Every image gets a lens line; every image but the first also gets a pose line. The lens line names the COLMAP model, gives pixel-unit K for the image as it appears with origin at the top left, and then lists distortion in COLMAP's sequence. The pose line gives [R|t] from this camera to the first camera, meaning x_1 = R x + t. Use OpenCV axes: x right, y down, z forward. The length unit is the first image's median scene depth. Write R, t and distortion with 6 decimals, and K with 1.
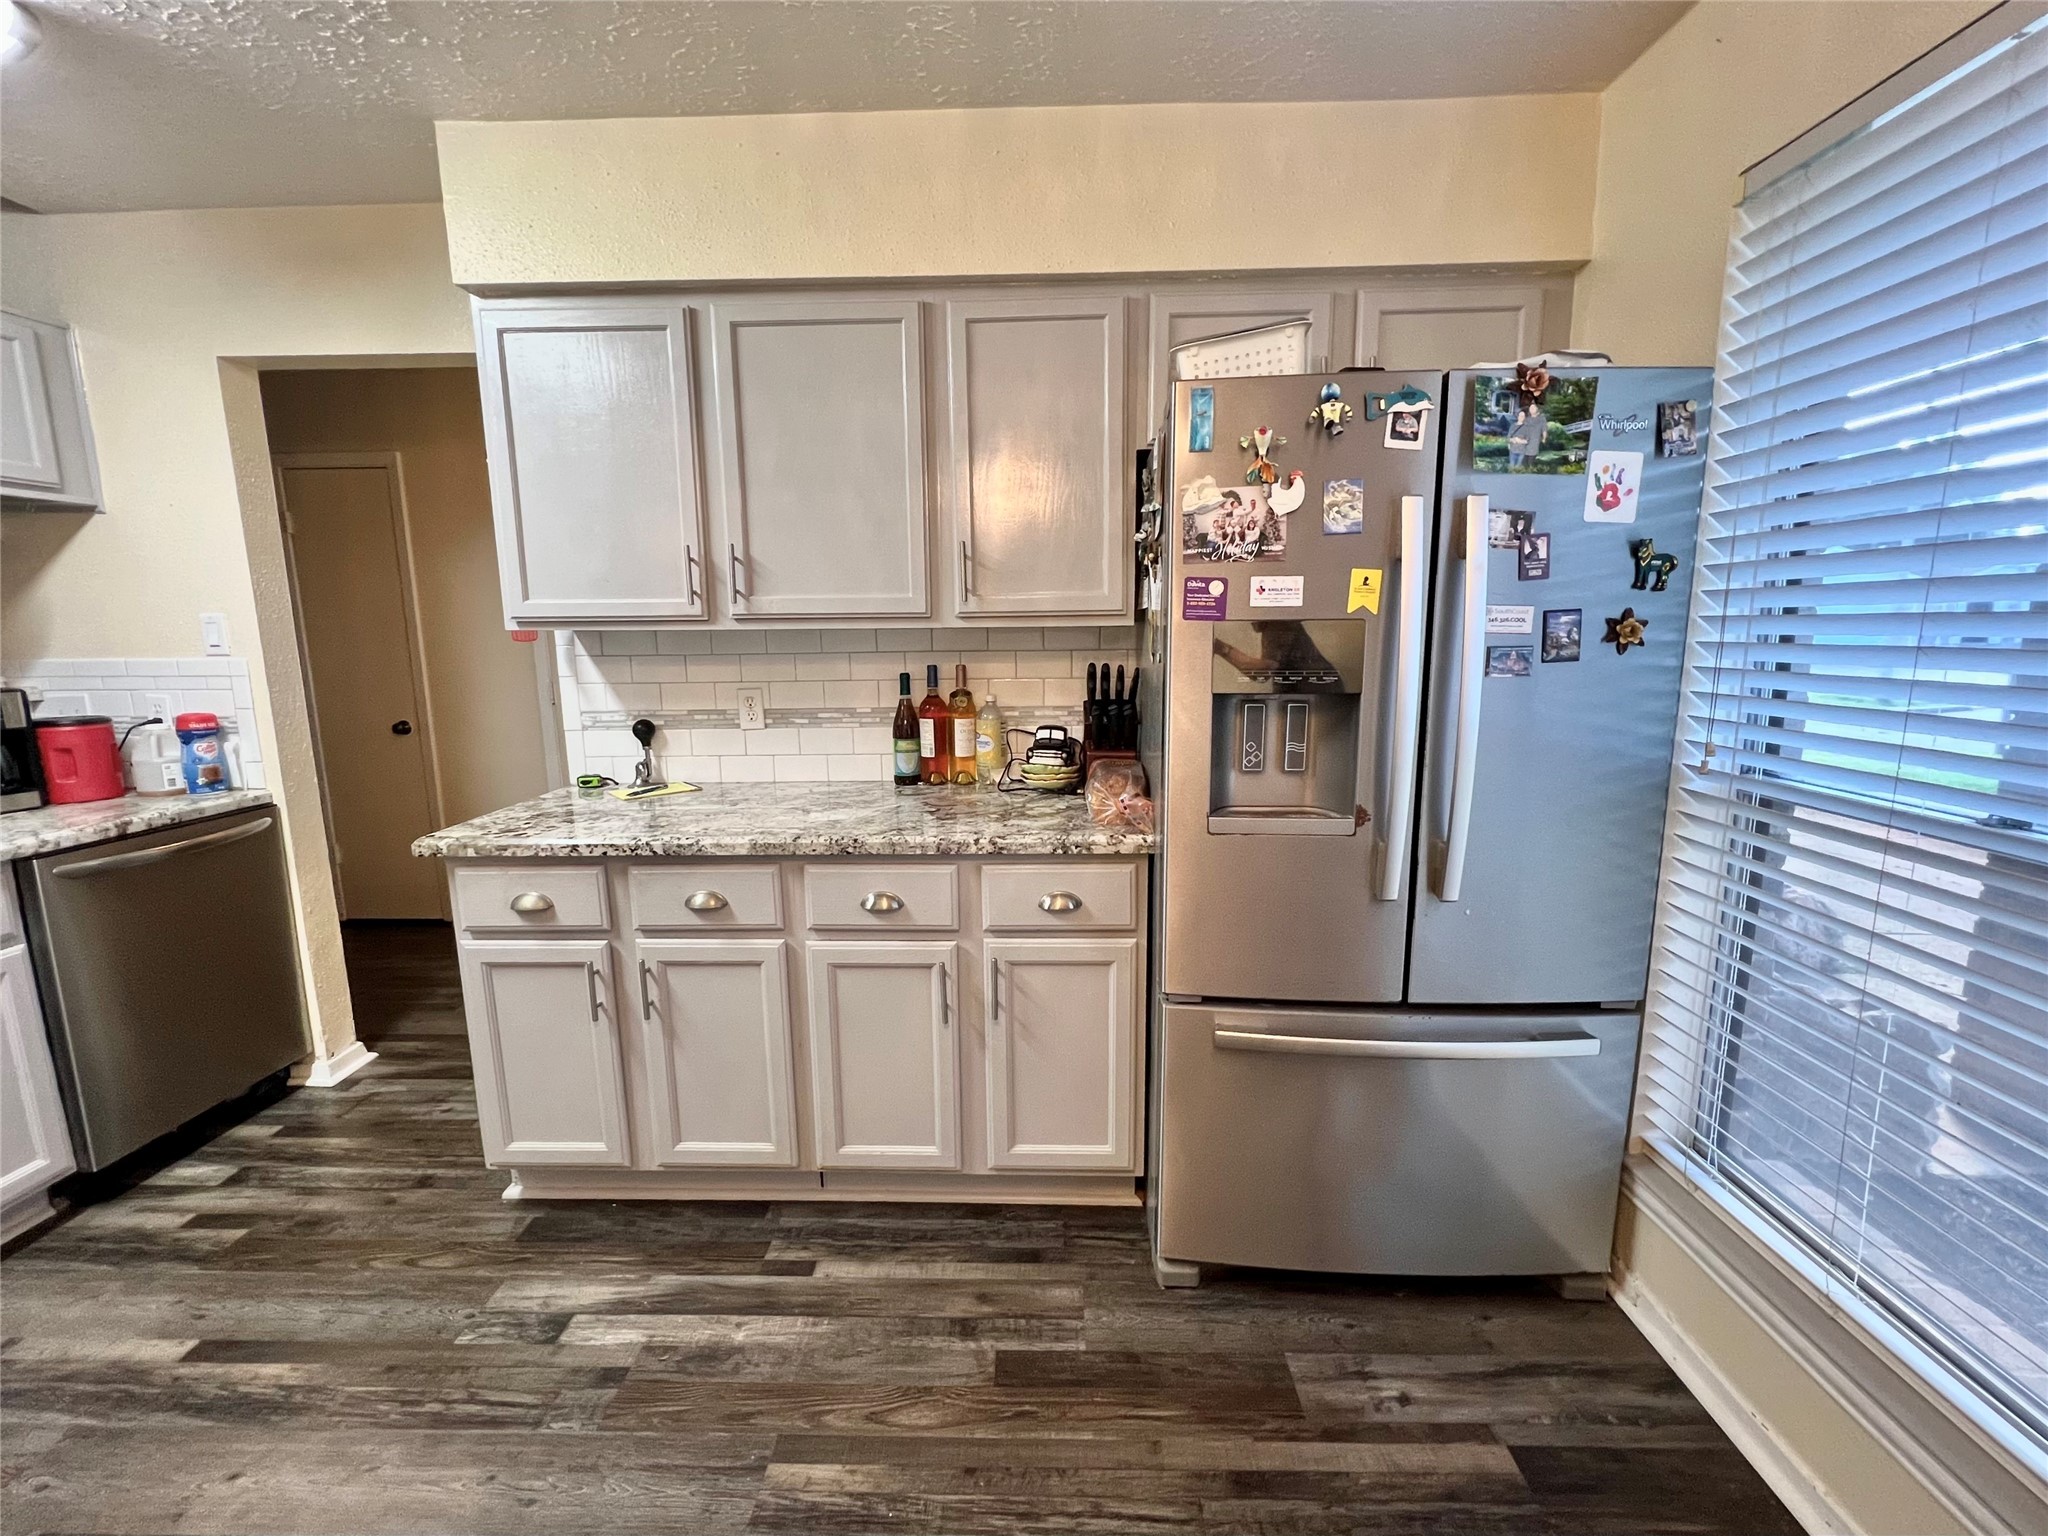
lens RADIAL K [[873.9, 0, 1022.4], [0, 873.9, 774.6], [0, 0, 1]] dist [-0.001663, 0.000645]
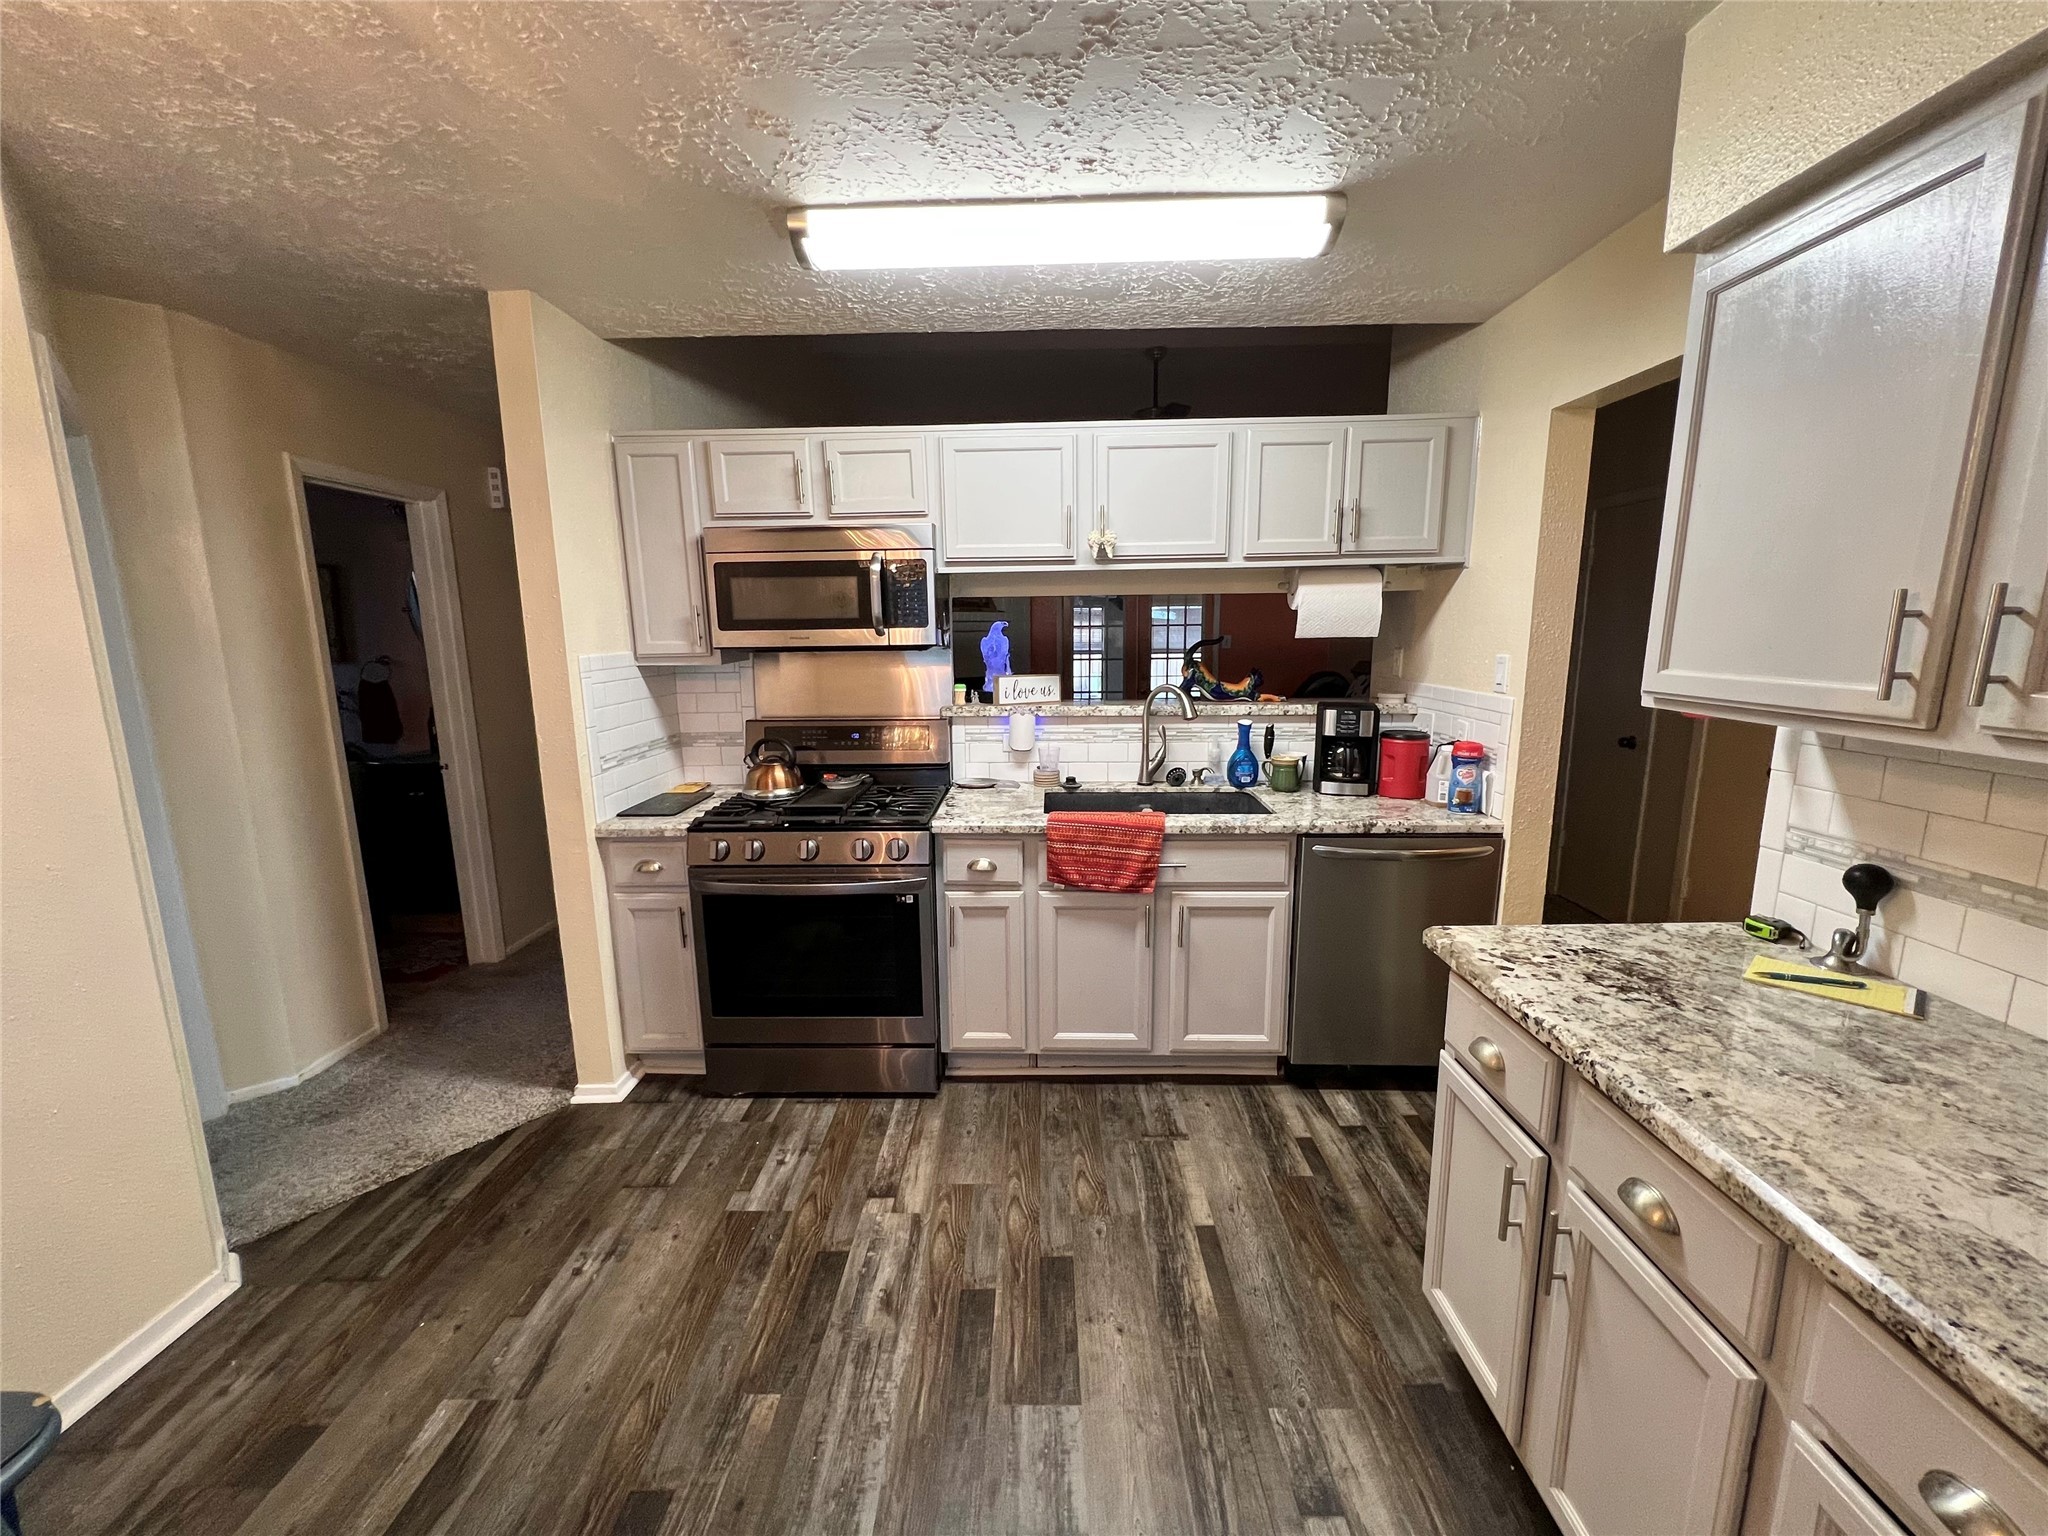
lens RADIAL K [[818.5, 0, 1023.9], [0, 818.5, 774.3], [0, 0, 1]] dist [-0.002842, 0.000437]
pose [[0.009432, 0.187770, -0.982168, 0.119089], [-0.156262, 0.970421, 0.184024, -0.165500], [0.987671, 0.151739, 0.038494, 0.486039]]
